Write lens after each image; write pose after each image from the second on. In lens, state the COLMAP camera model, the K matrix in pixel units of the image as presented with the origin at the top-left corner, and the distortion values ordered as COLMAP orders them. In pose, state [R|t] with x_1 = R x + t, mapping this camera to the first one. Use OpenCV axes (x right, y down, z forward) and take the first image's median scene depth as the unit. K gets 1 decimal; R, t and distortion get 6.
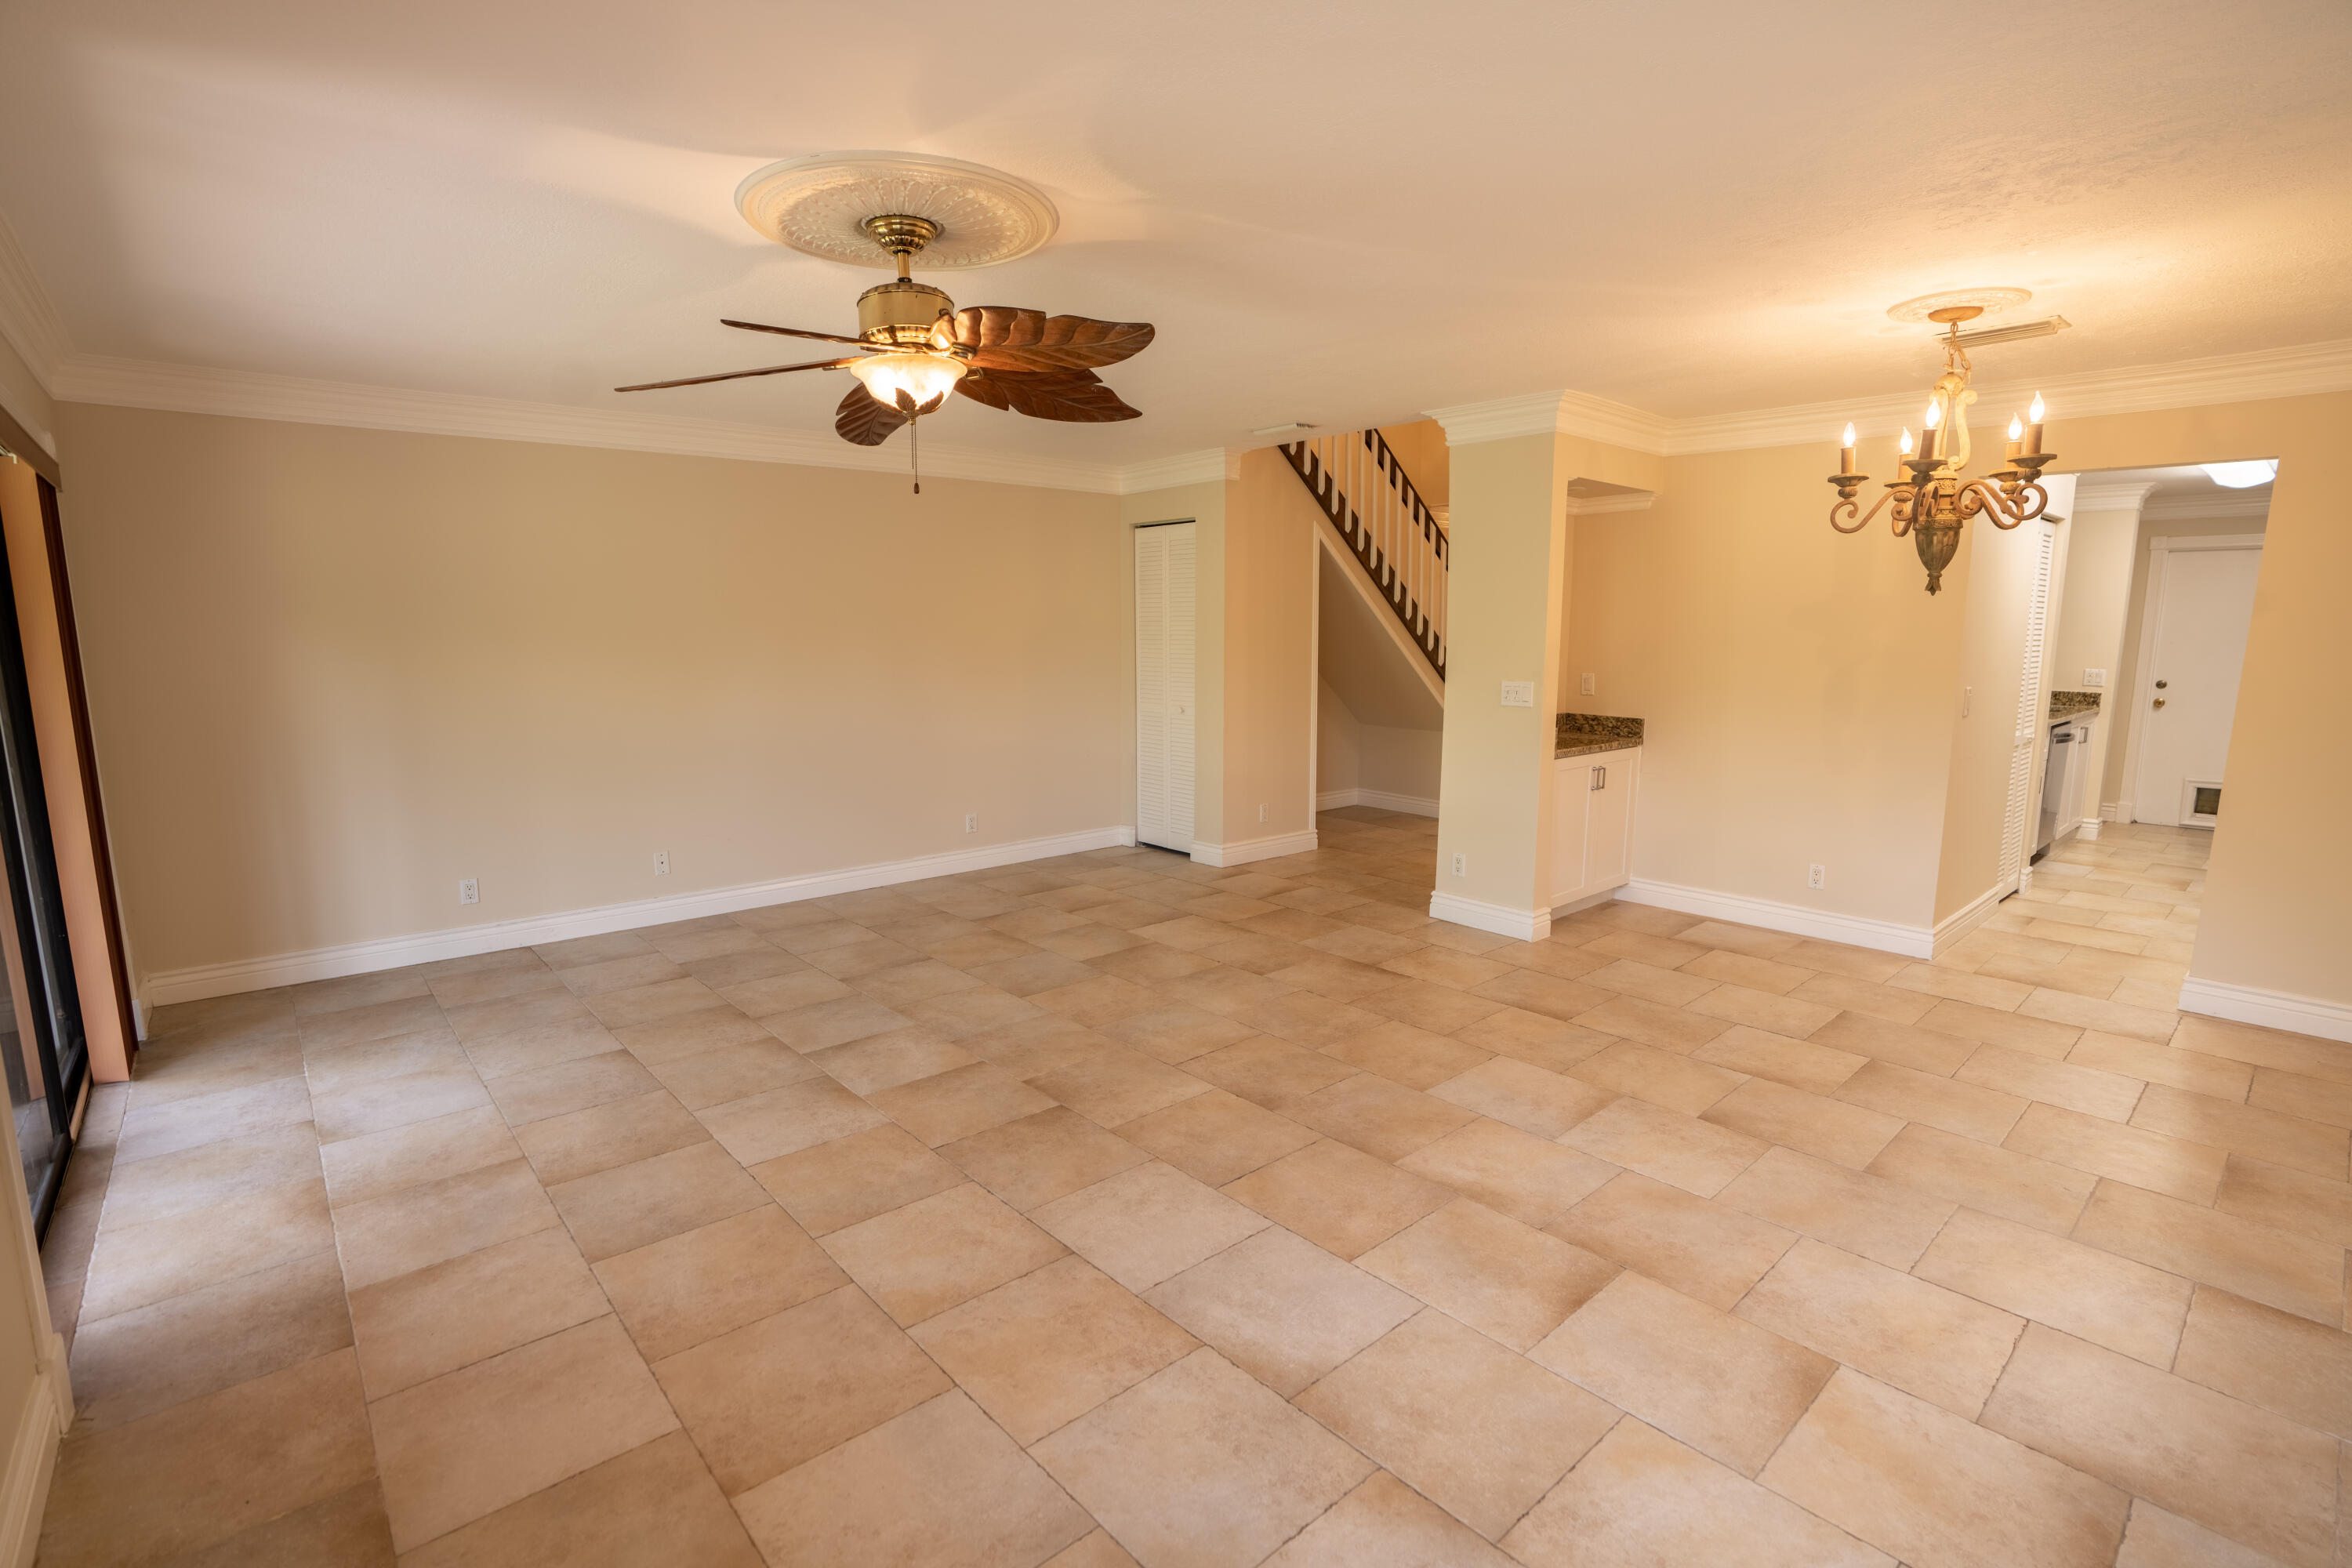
lens RADIAL K [[1093.9, 0, 1164.1], [0, 1093.9, 787.9], [0, 0, 1]] dist [-0.072392, 0.030194]
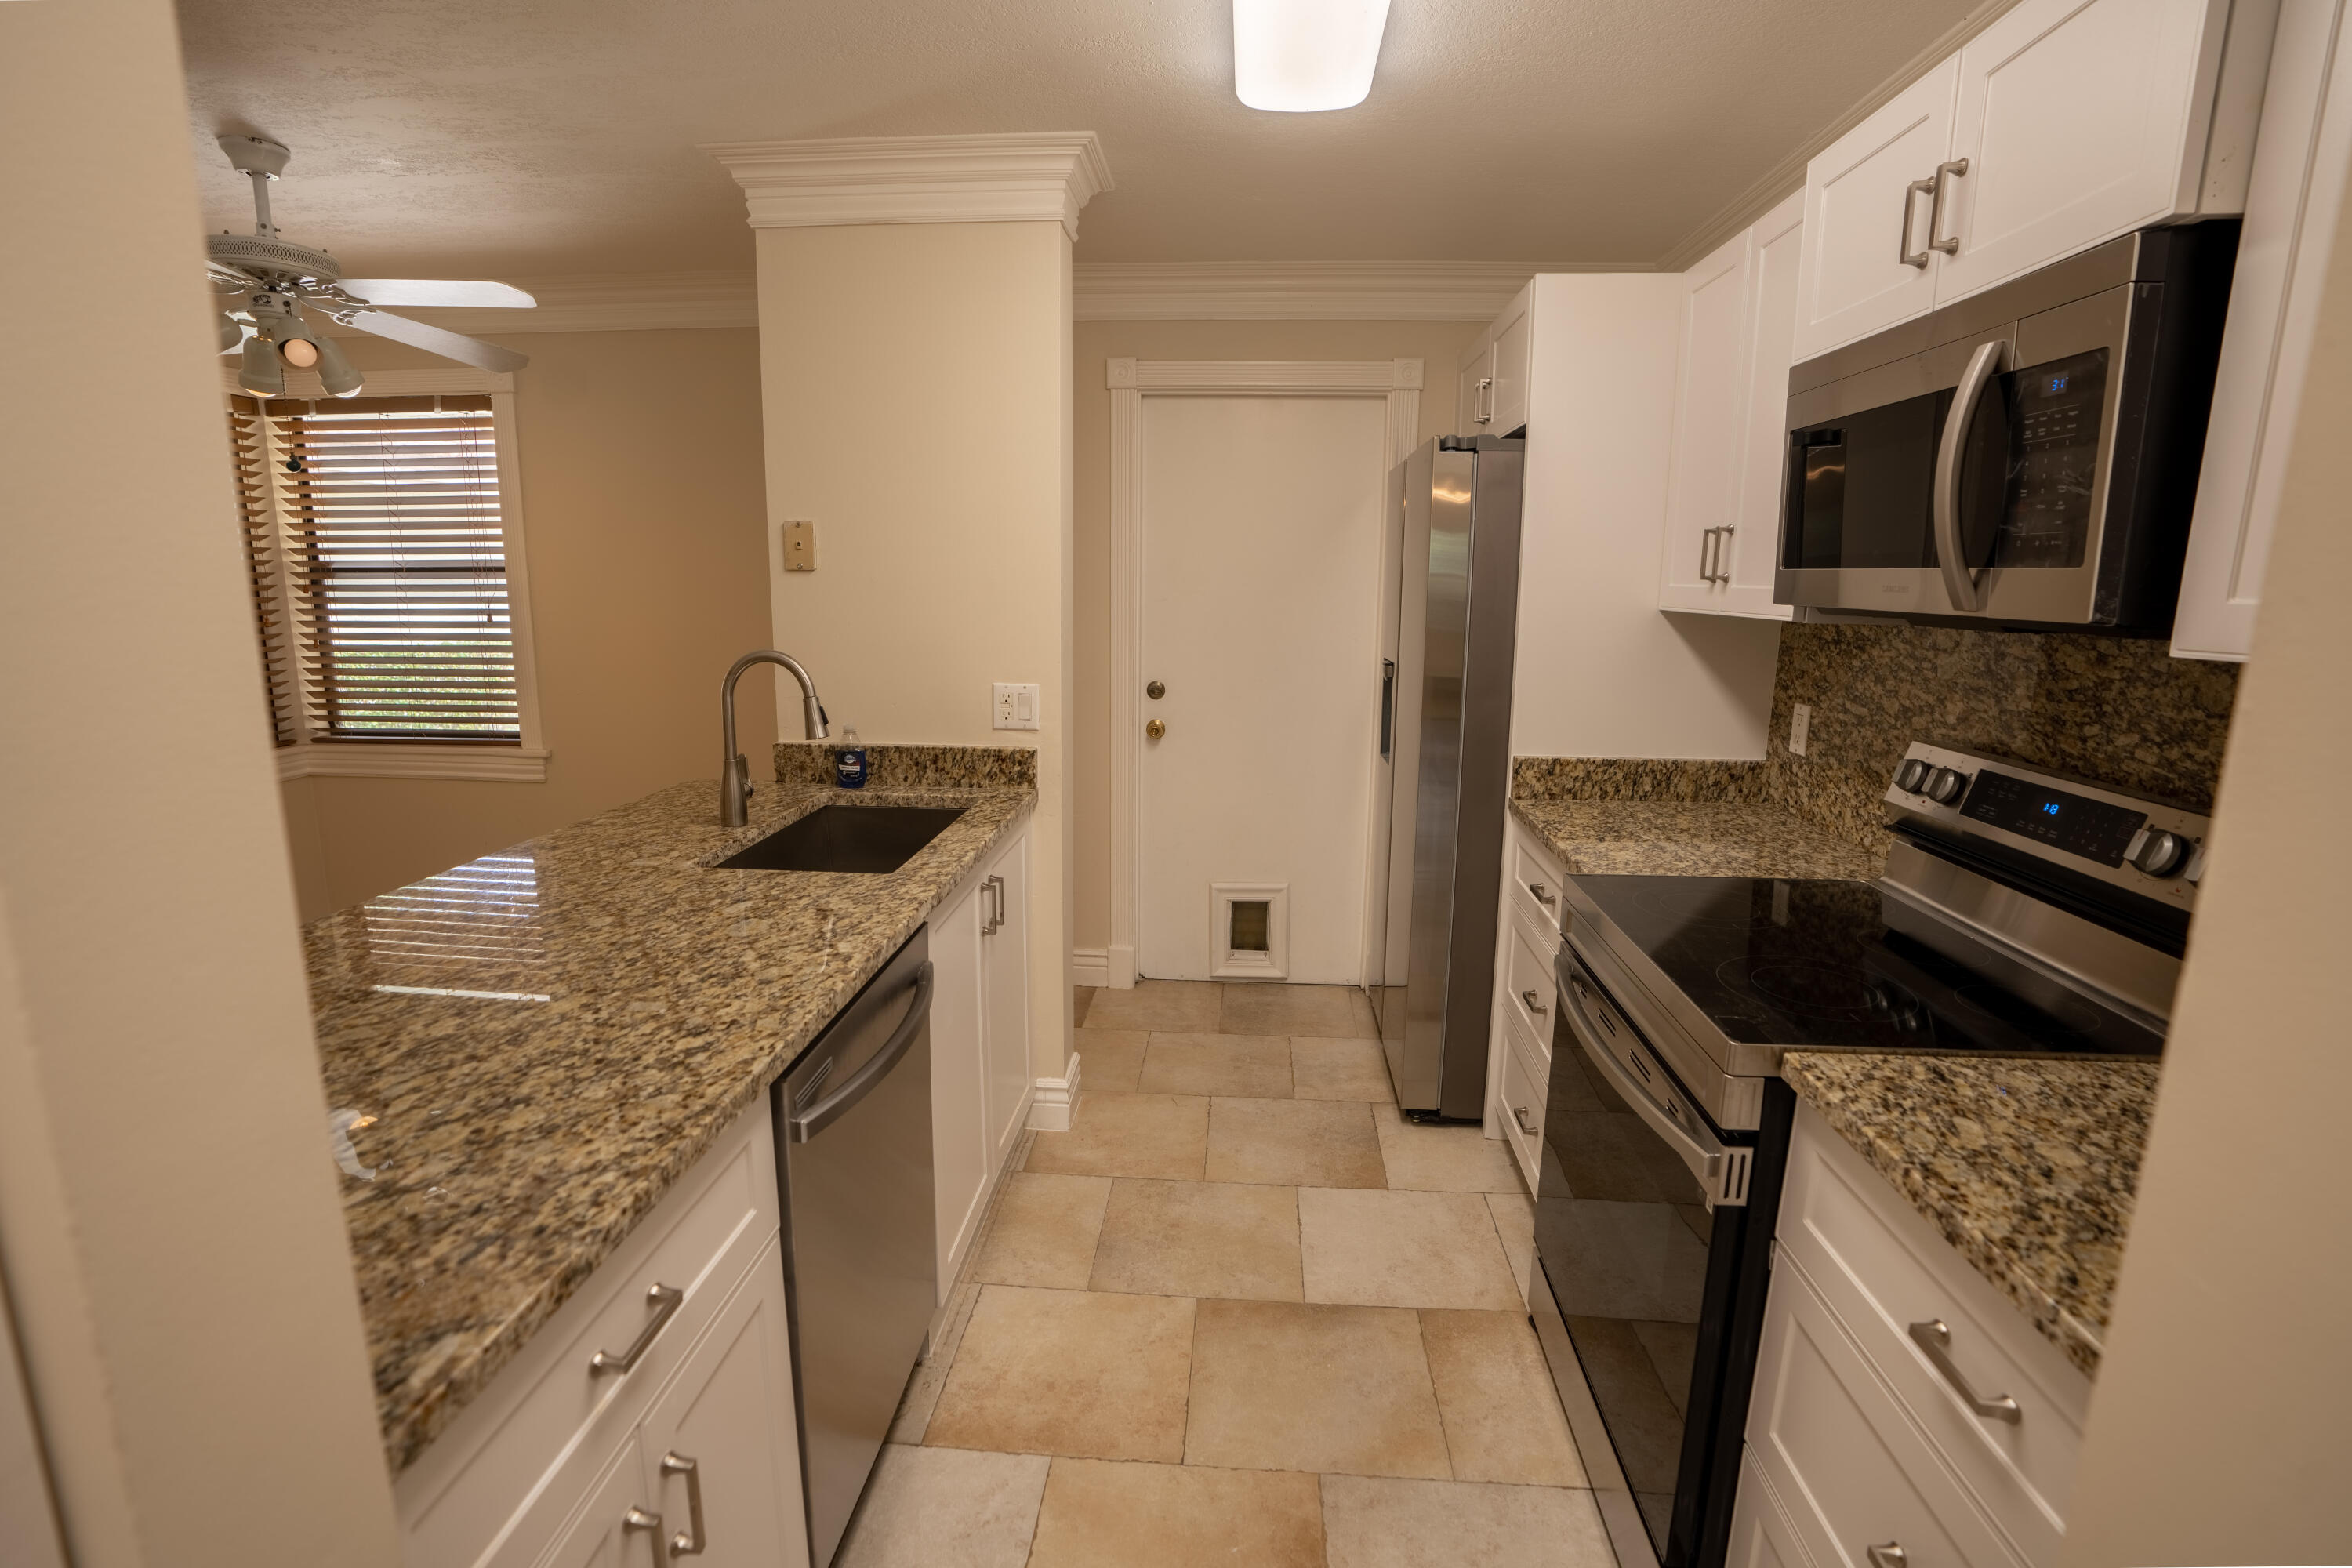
lens RADIAL K [[1106.5, 0, 1162.0], [0, 1106.5, 789.0], [0, 0, 1]] dist [-0.074963, 0.033625]
pose [[0.717621, -0.128479, 0.684480, 1.323804], [0.097535, 0.991691, 0.083885, -0.208194], [-0.689570, 0.006563, 0.724190, 1.393485]]
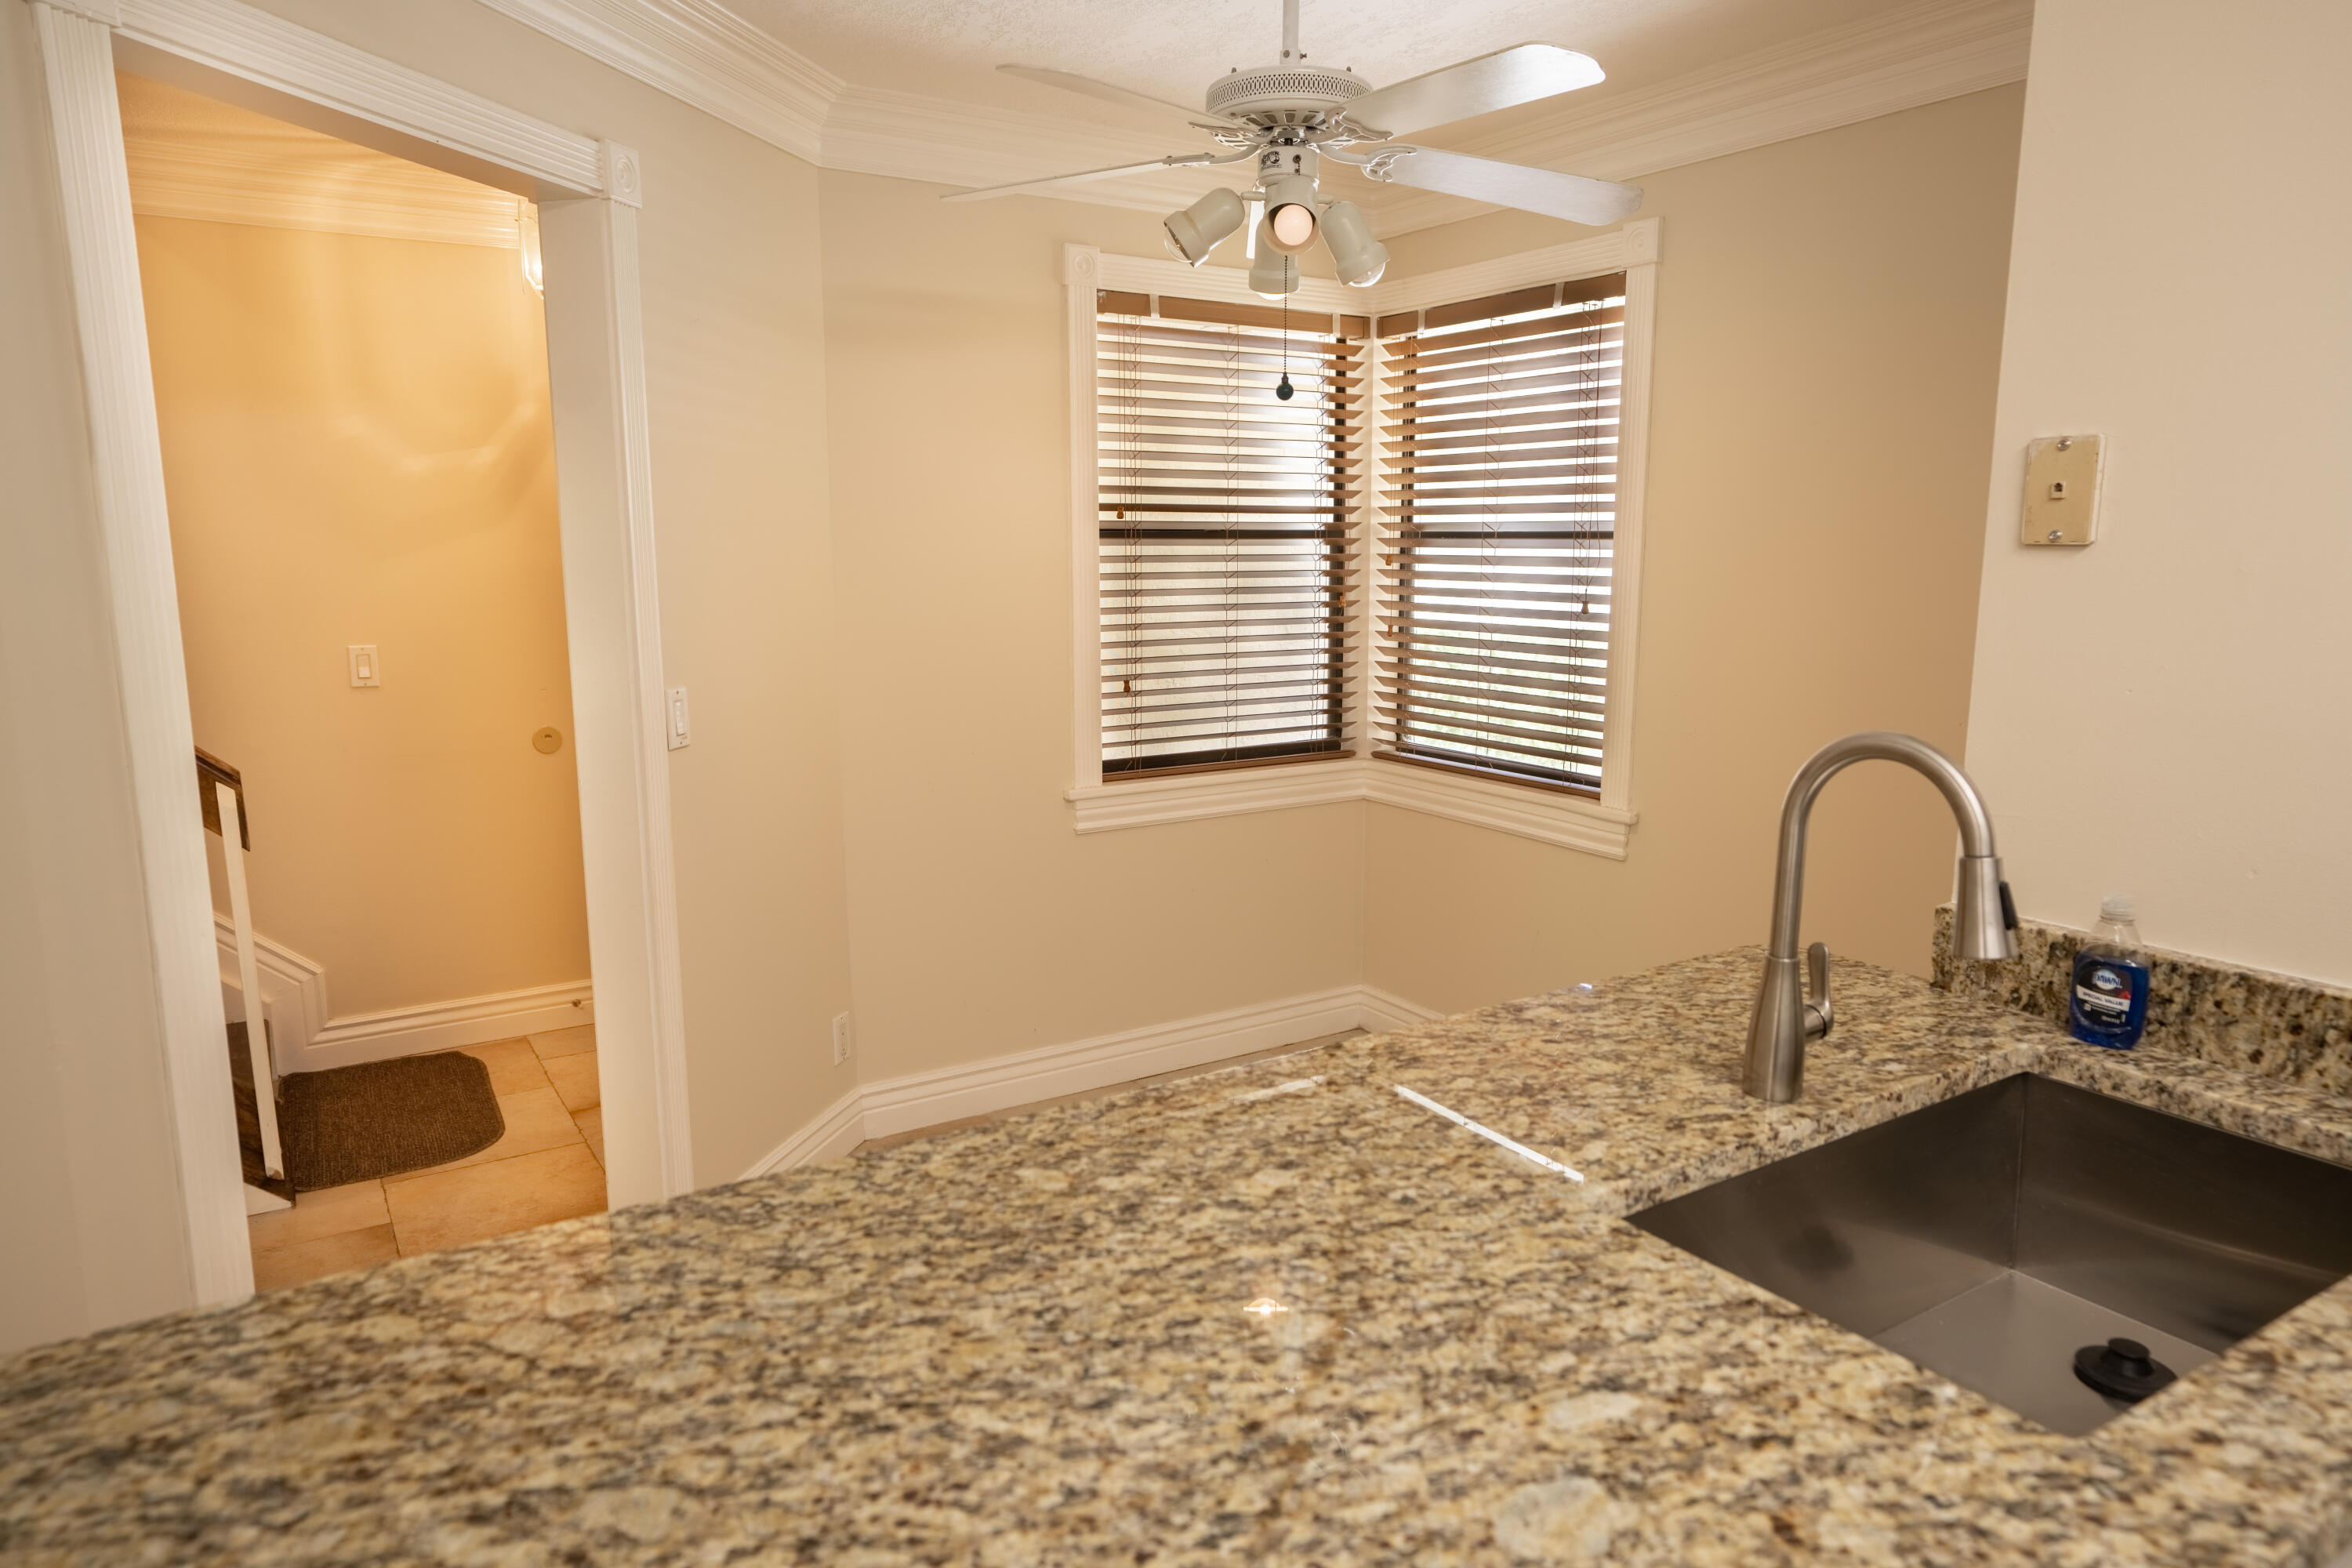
lens RADIAL K [[1474.9, 0, 1158.6], [0, 1474.9, 785.3], [0, 0, 1]] dist [-0.033204, 0.037919]
pose [[0.986922, 0.023710, -0.159448, 1.480022], [-0.020770, 0.999583, 0.020080, -0.247348], [0.159857, -0.016505, 0.987002, 1.614247]]
